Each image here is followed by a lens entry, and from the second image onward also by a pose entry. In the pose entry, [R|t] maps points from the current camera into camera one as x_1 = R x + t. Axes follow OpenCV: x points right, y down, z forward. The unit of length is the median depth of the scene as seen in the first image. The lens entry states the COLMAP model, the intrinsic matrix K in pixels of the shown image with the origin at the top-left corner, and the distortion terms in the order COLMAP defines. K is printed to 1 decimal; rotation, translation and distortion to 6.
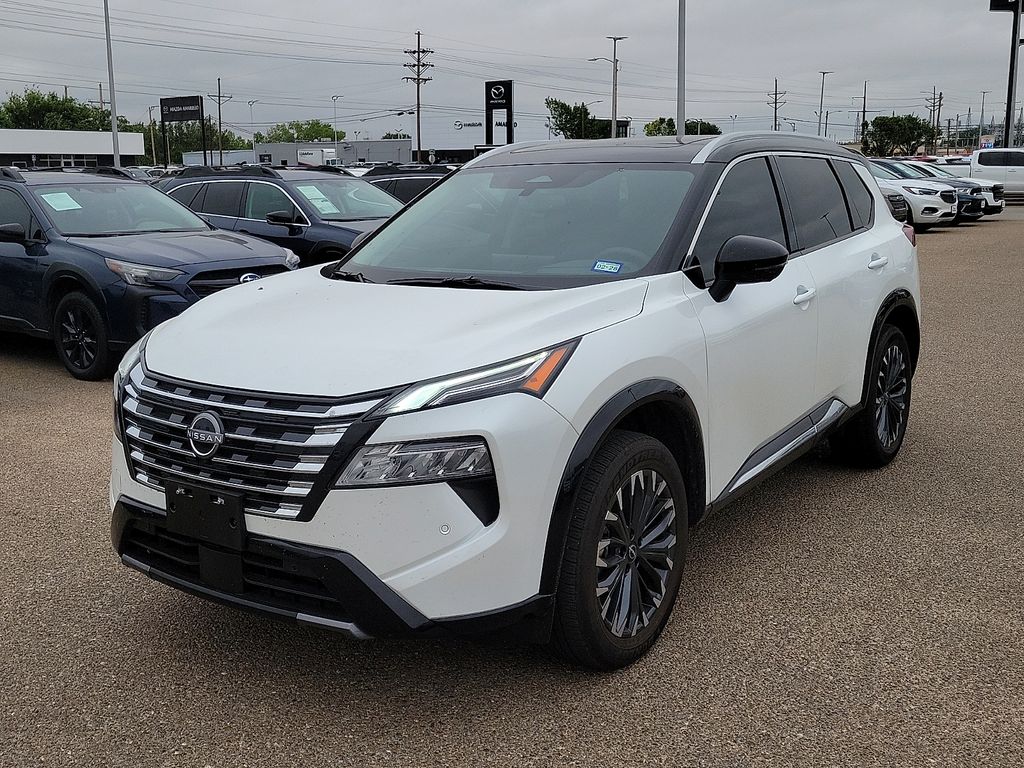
lens RADIAL K [[1068.1, 0, 512.3], [0, 1068.1, 377.1], [0, 0, 1]] dist [0.048799, 0.001100]
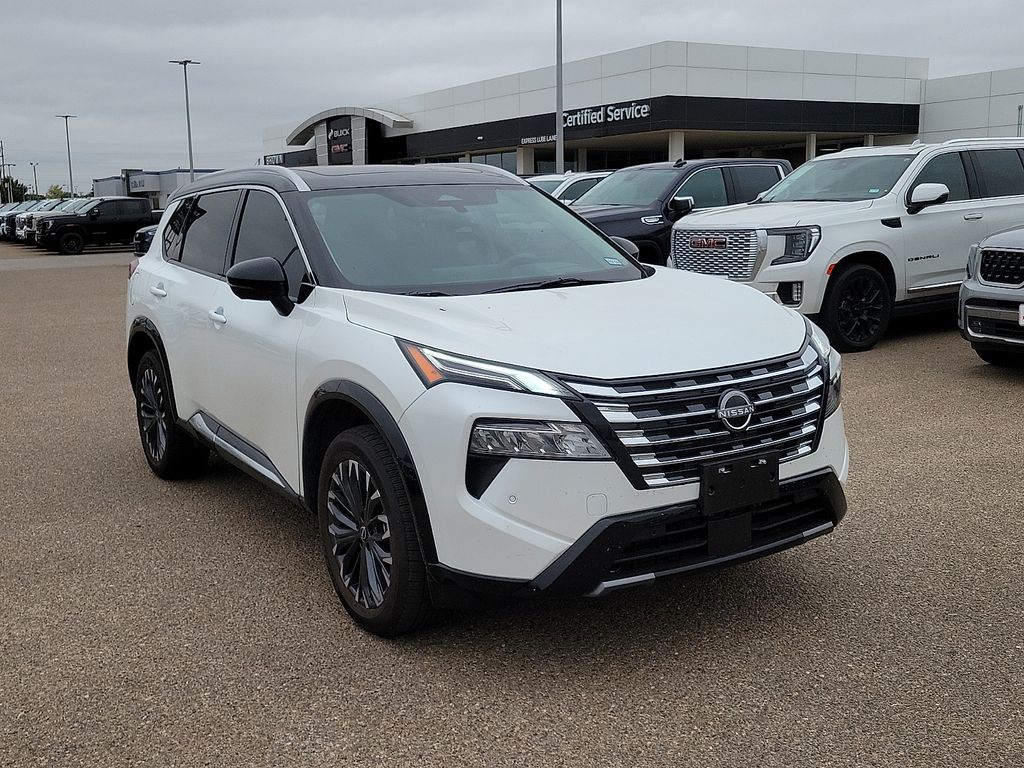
lens RADIAL K [[1068.1, 0, 512.3], [0, 1068.1, 377.1], [0, 0, 1]] dist [0.048799, 0.001100]
pose [[0.390699, -0.154674, 0.907431, -1.127078], [0.200871, 0.976351, 0.079935, -0.094106], [-0.898334, 0.151046, 0.412529, 0.610107]]
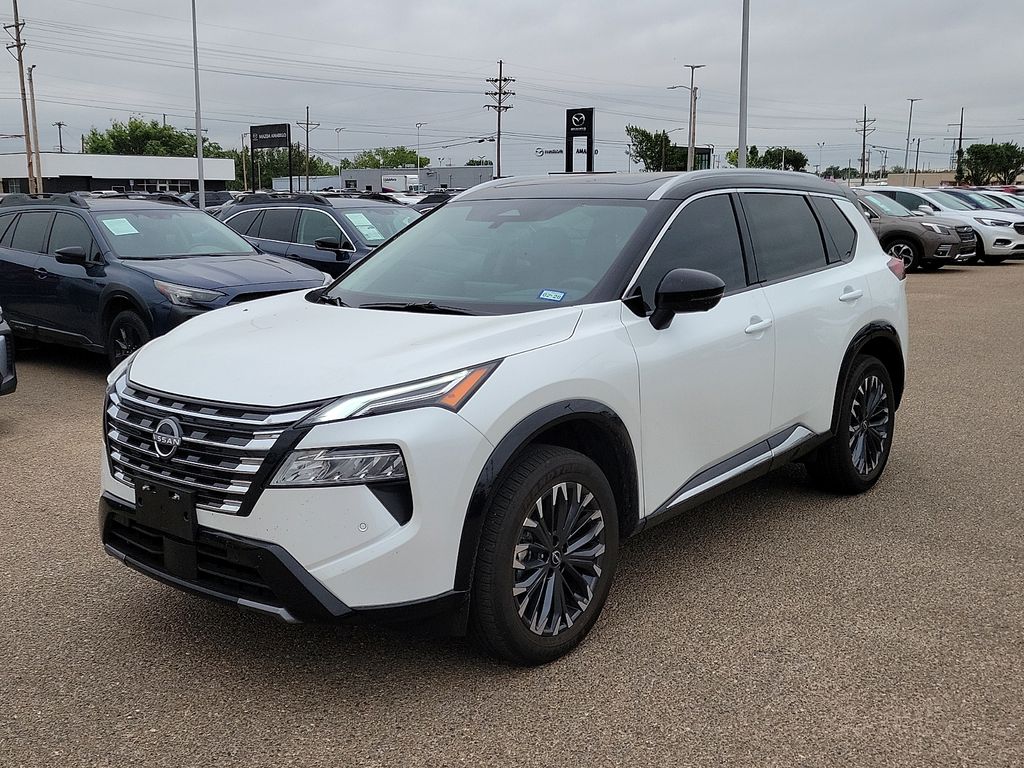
lens RADIAL K [[1075.2, 0, 512.0], [0, 1075.2, 384.0], [0, 0, 1]] dist [0.057164, -0.013699]
pose [[0.996052, 0.022646, -0.085839, 0.141359], [-0.024163, 0.999569, -0.016669, 0.005807], [0.085425, 0.018677, 0.996170, -0.087032]]
